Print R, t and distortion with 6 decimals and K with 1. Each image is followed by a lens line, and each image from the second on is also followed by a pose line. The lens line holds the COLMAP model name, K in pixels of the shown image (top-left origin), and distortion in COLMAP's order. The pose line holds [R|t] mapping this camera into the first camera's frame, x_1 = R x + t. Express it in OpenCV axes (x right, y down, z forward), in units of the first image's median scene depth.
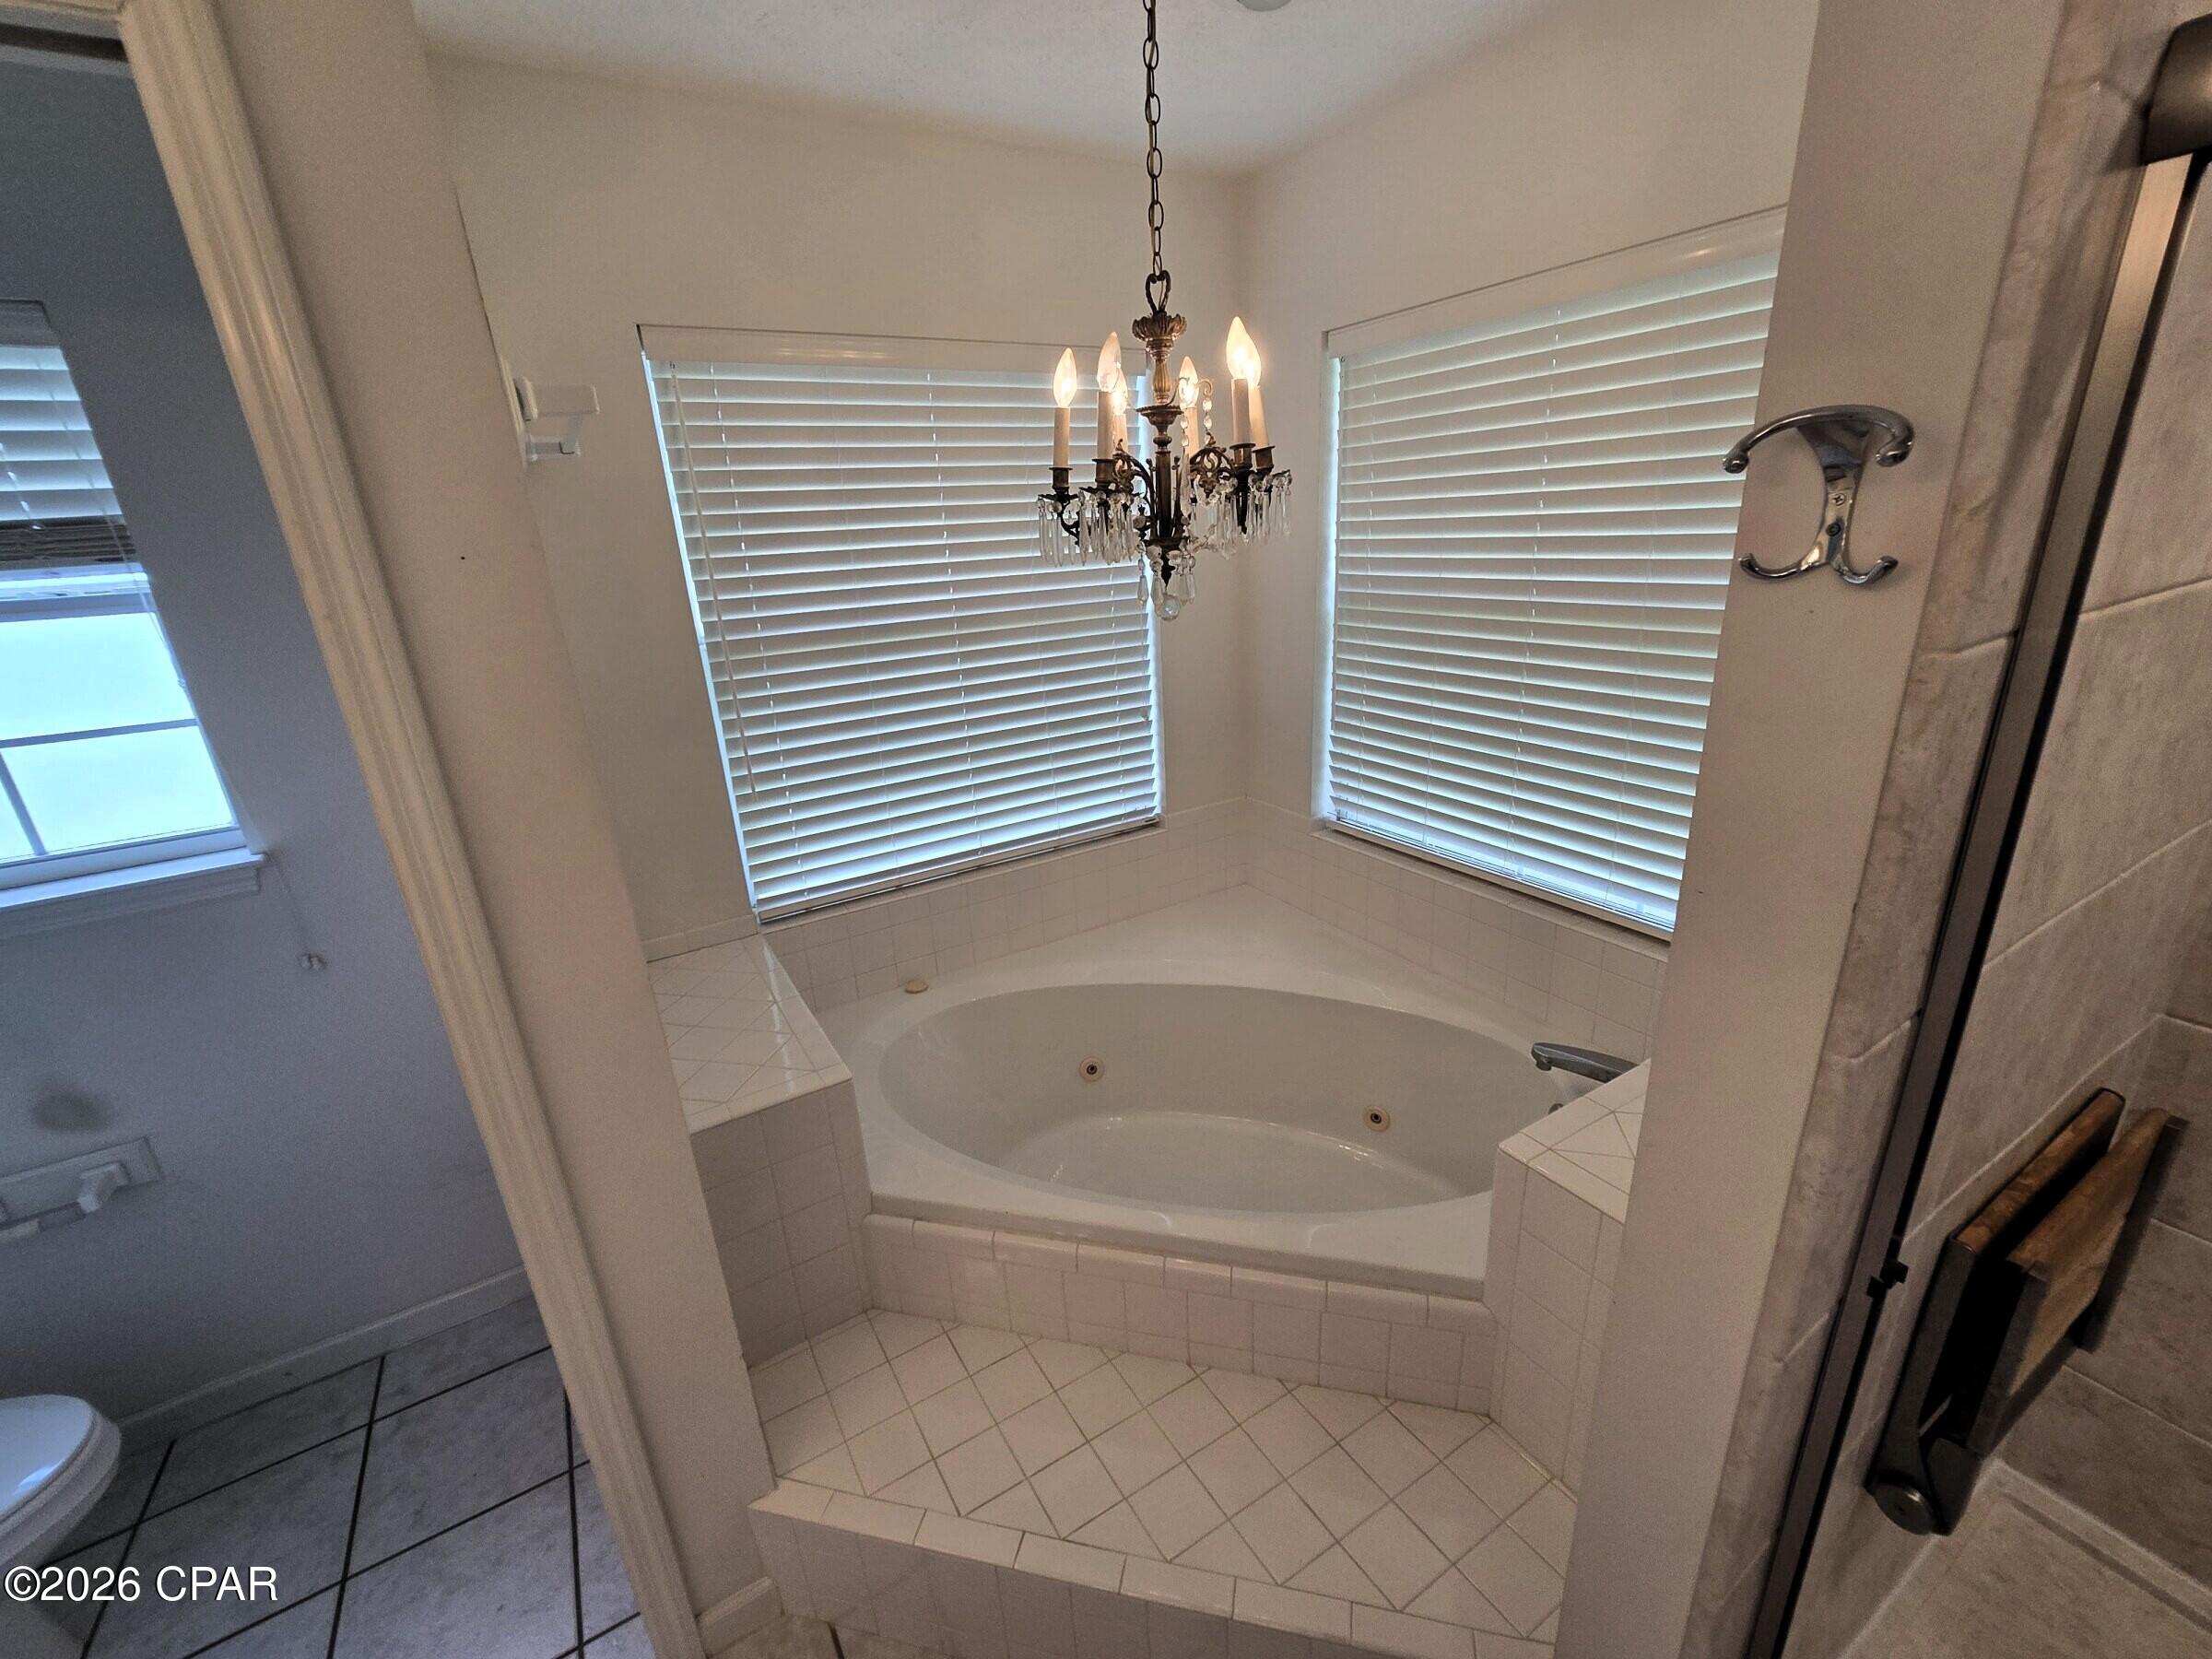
lens RADIAL K [[913.7, 0, 1103.2], [0, 913.7, 841.6], [0, 0, 1]] dist [-0.000523, -0.000023]
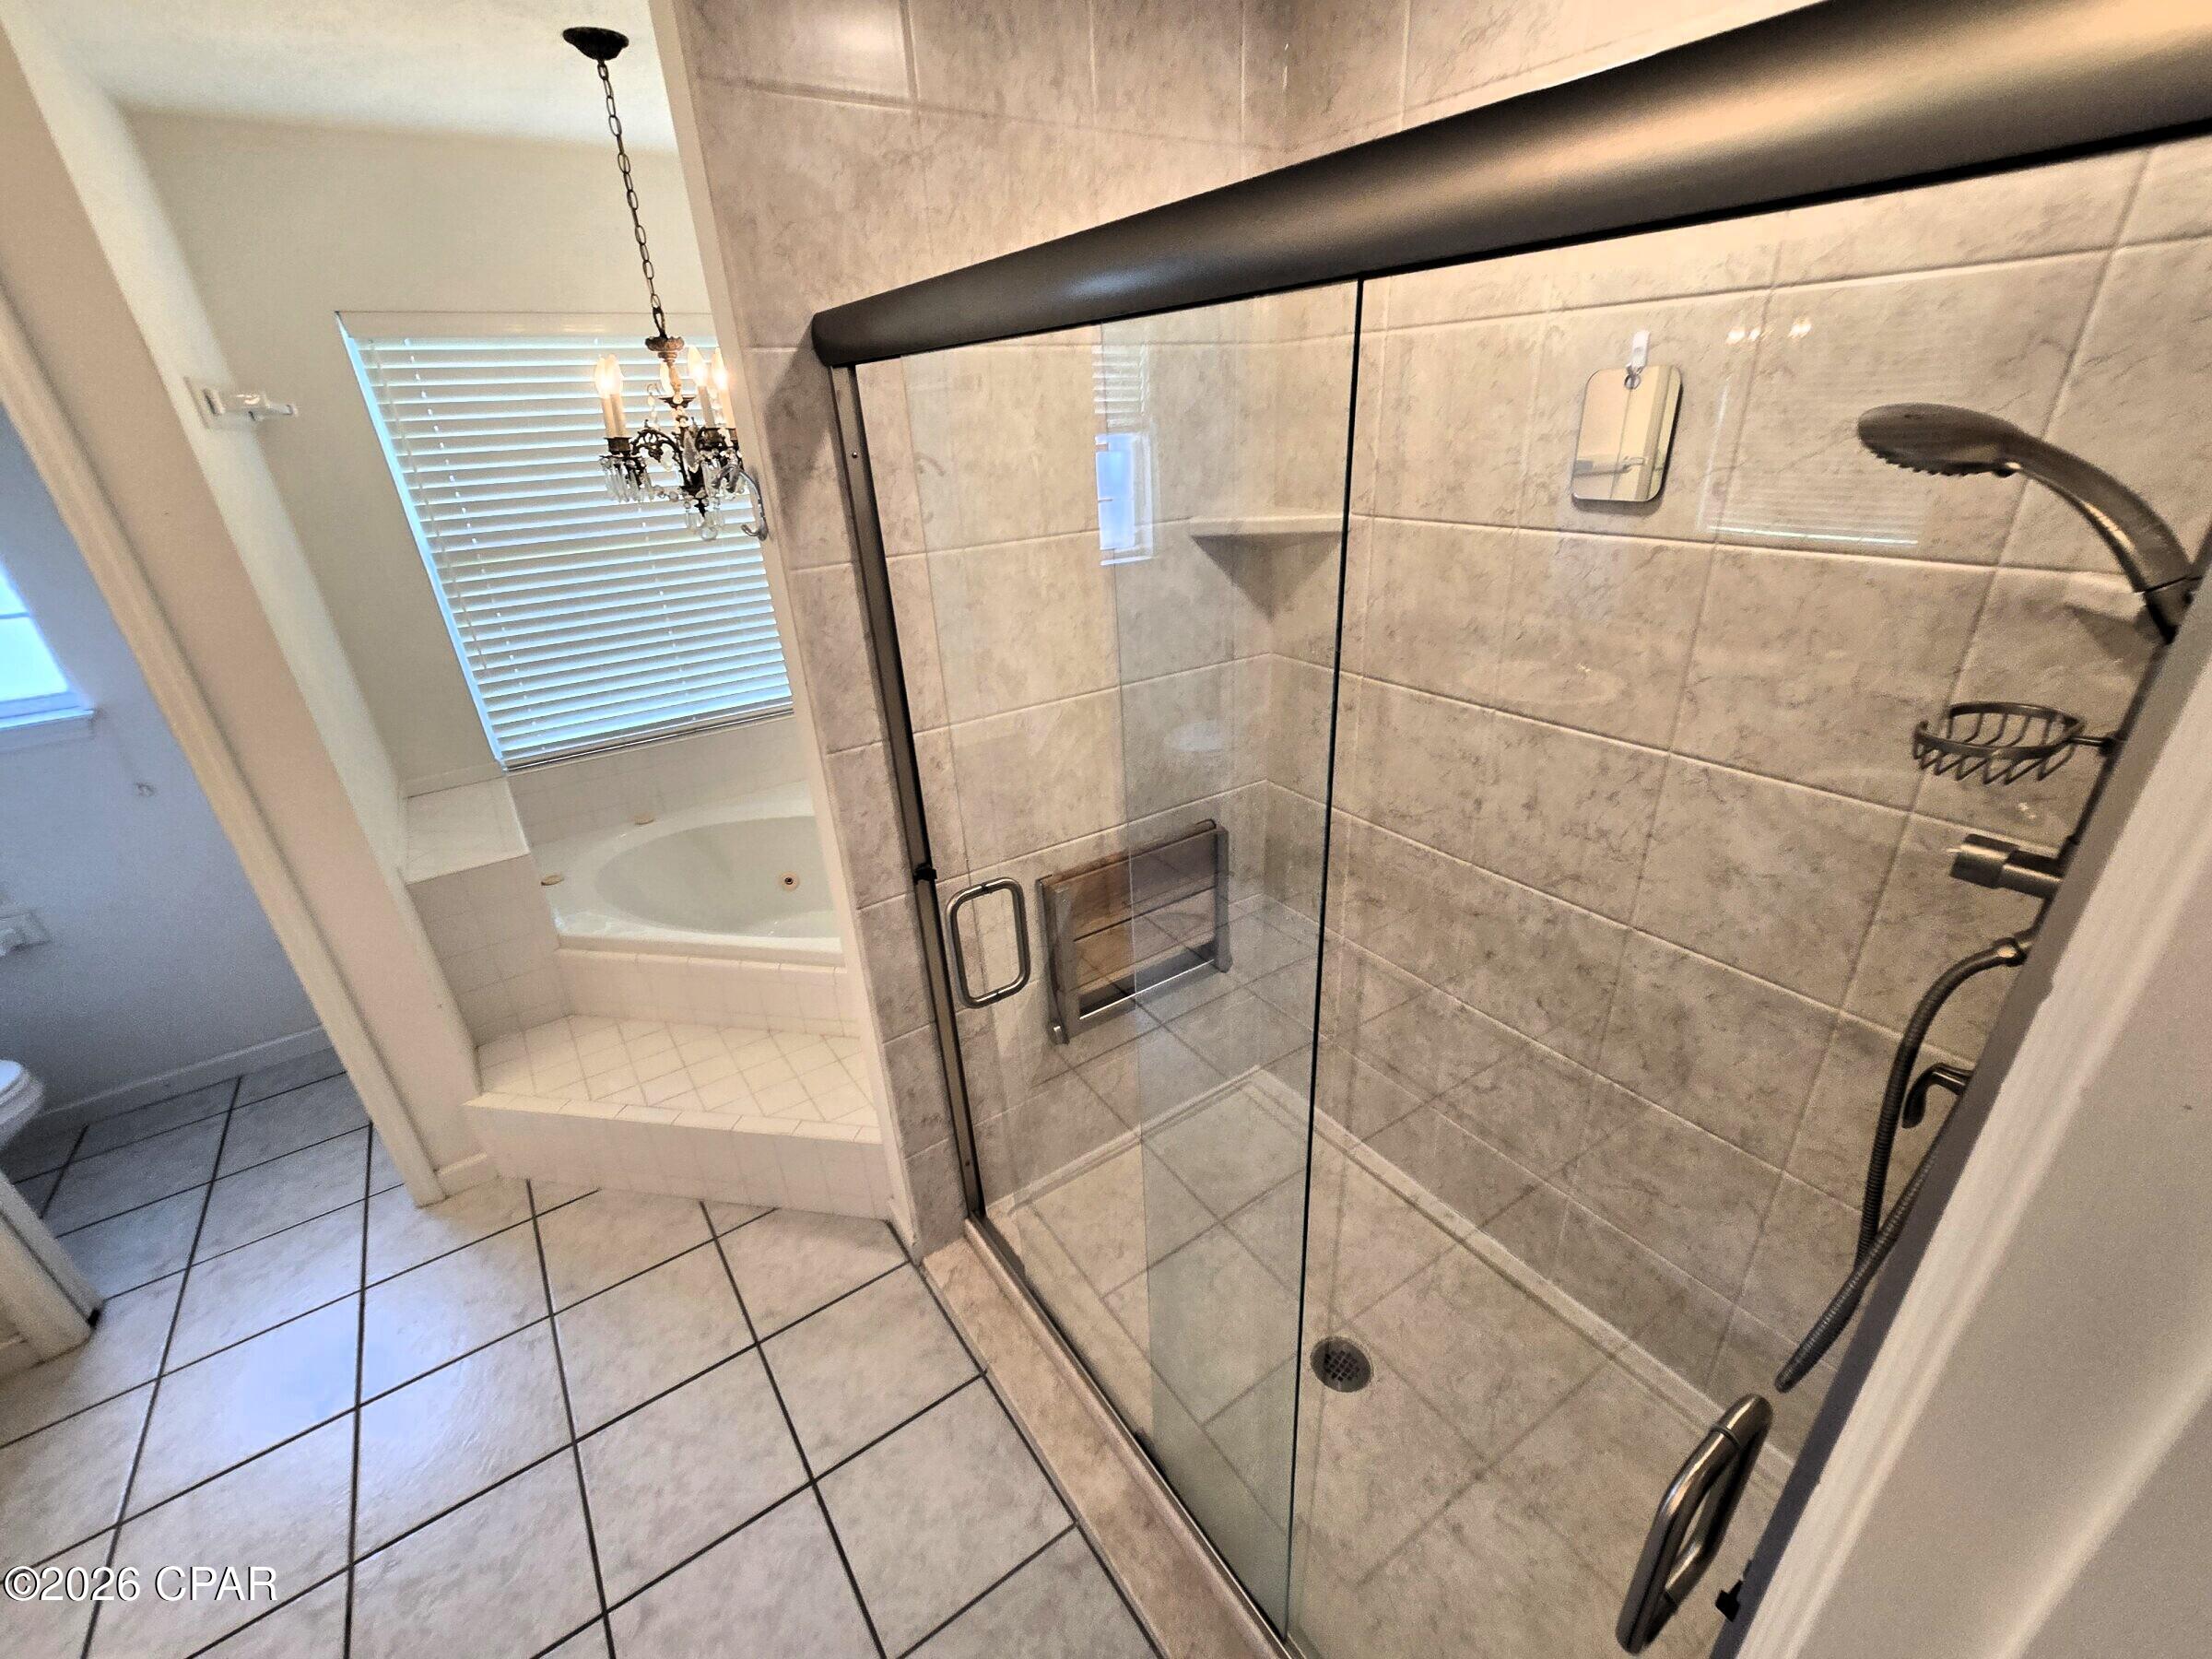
lens RADIAL K [[904.4, 0, 1107.3], [0, 904.4, 854.8], [0, 0, 1]] dist [-0.002120, 0.000040]
pose [[0.997493, -0.018848, 0.068206, 0.544392], [0.010724, 0.993007, 0.117565, 0.090402], [-0.069945, -0.116539, 0.990720, -0.513985]]
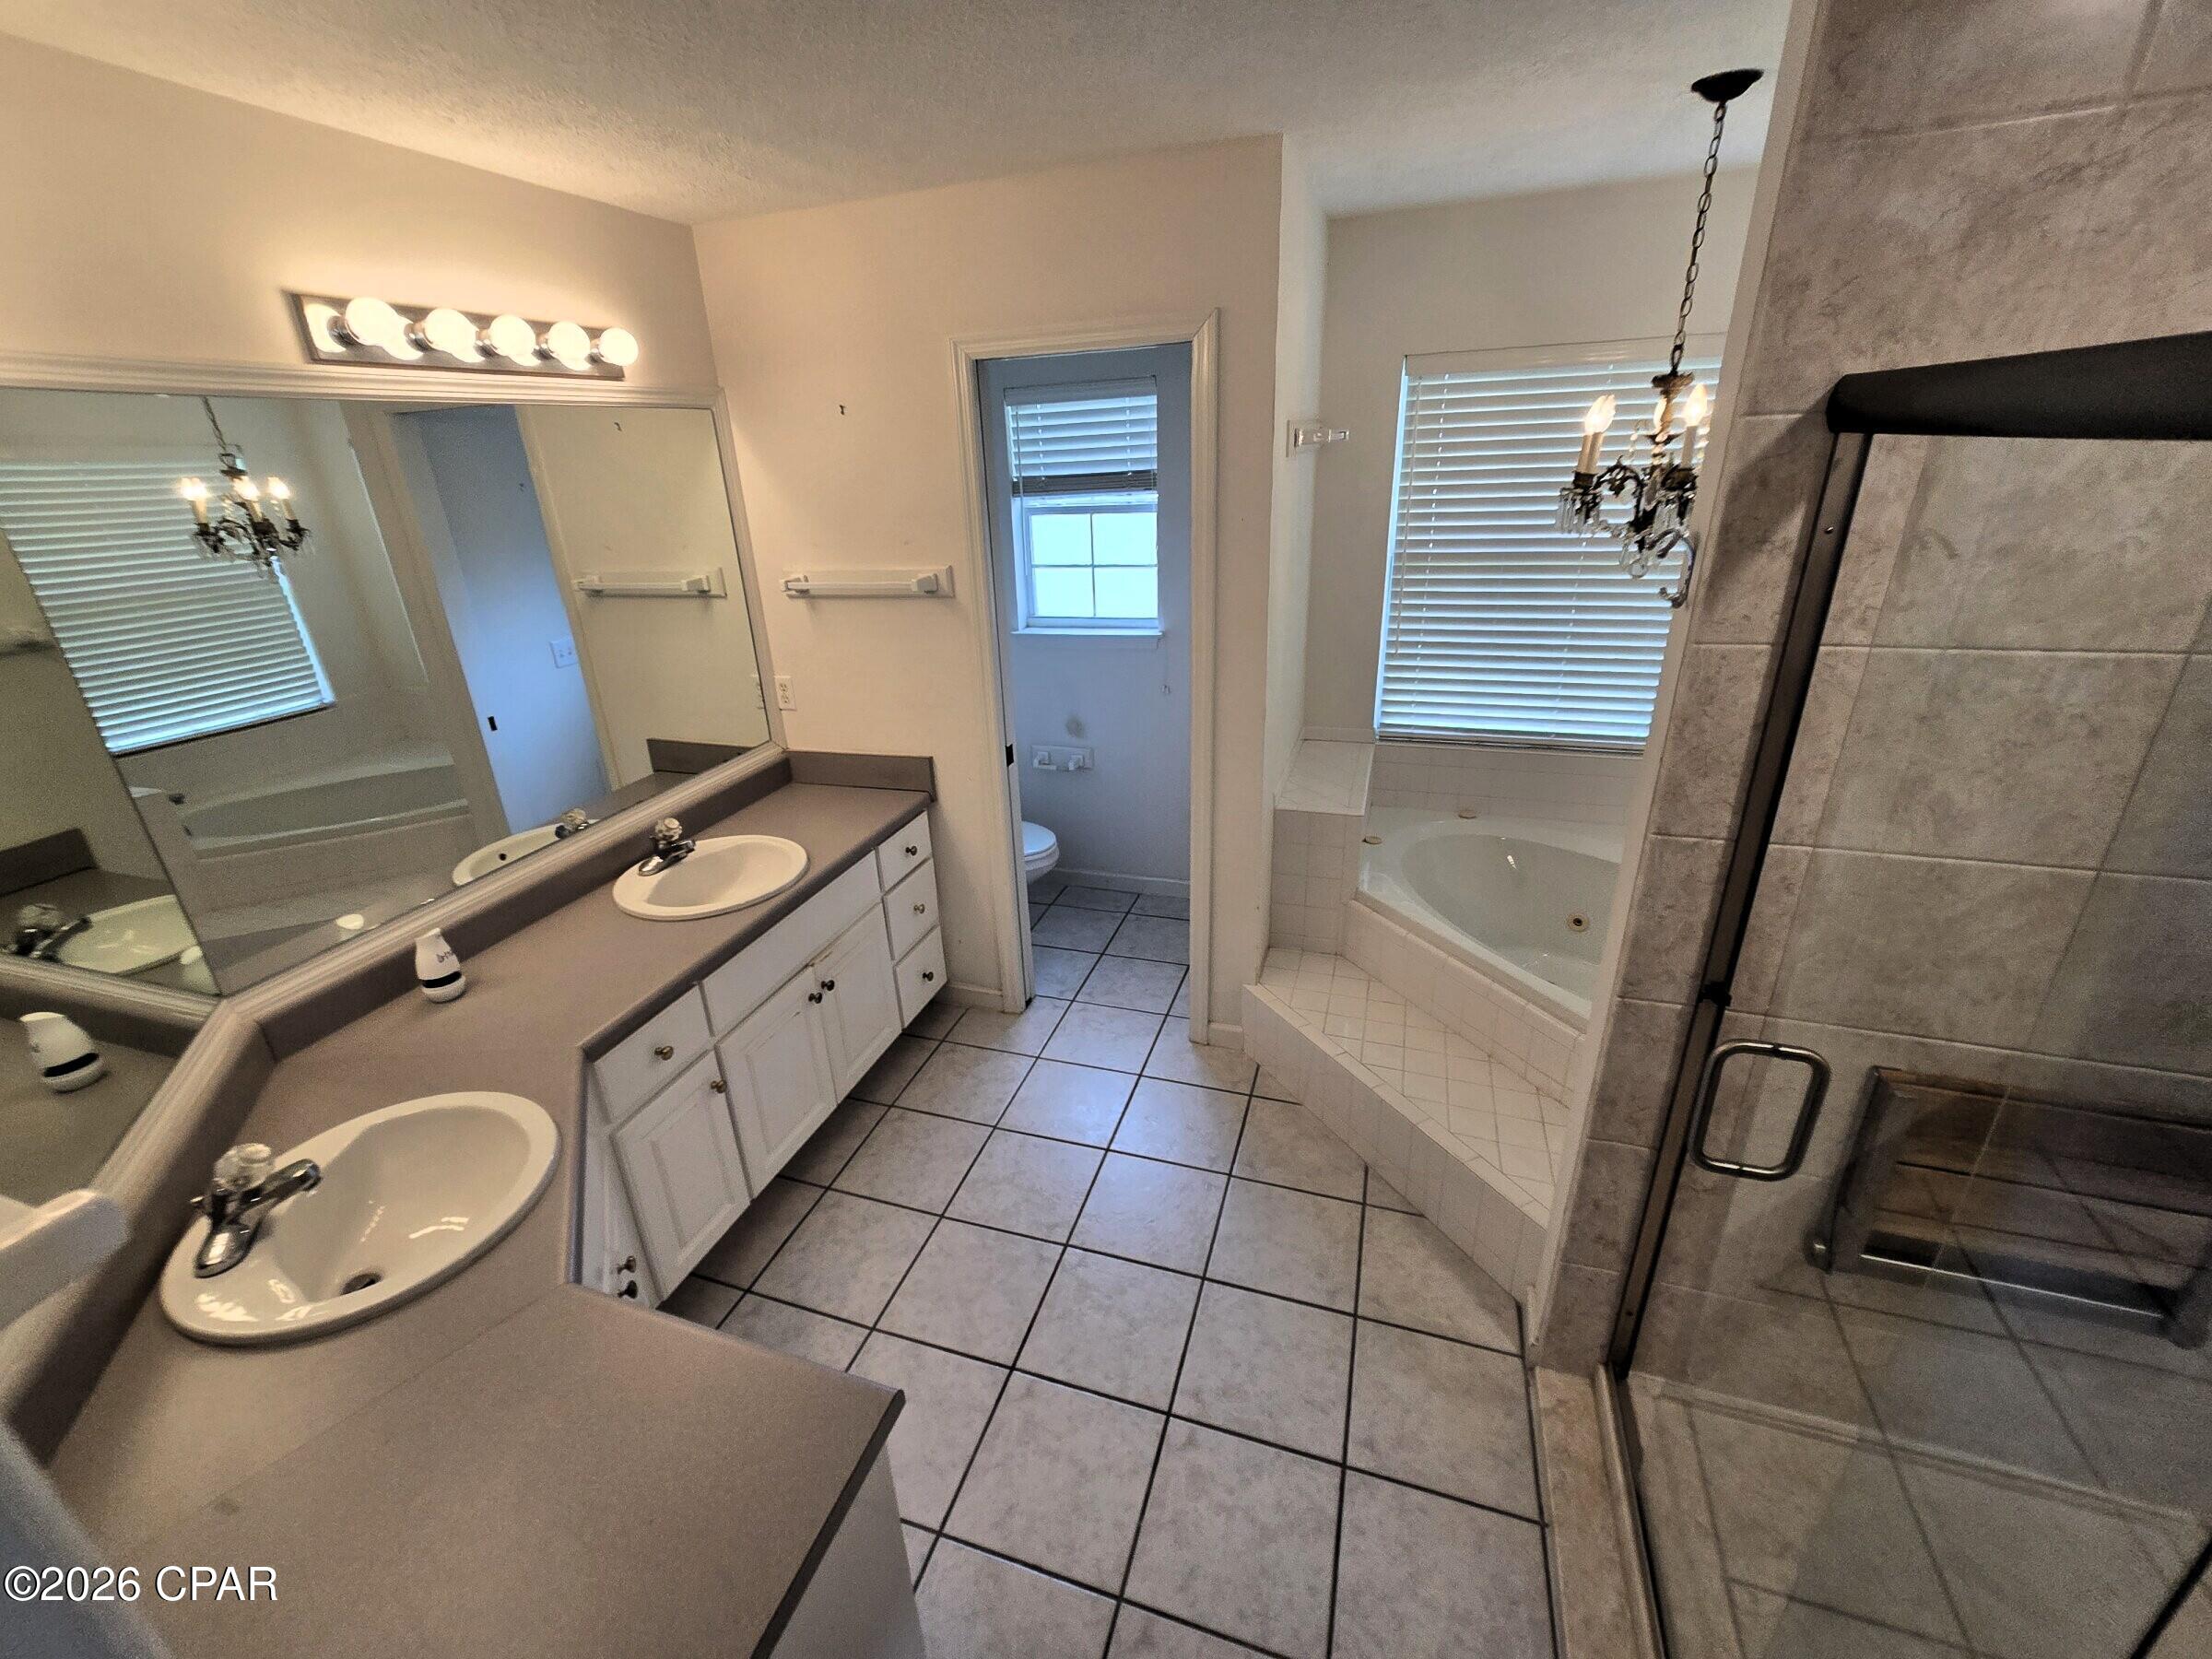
lens RADIAL K [[913.7, 0, 1103.2], [0, 913.7, 841.6], [0, 0, 1]] dist [-0.000523, -0.000023]
pose [[0.653240, 0.331097, -0.680920, 0.576332], [-0.248310, 0.943263, 0.220445, 0.038605], [0.715276, 0.025076, 0.698392, -0.548493]]
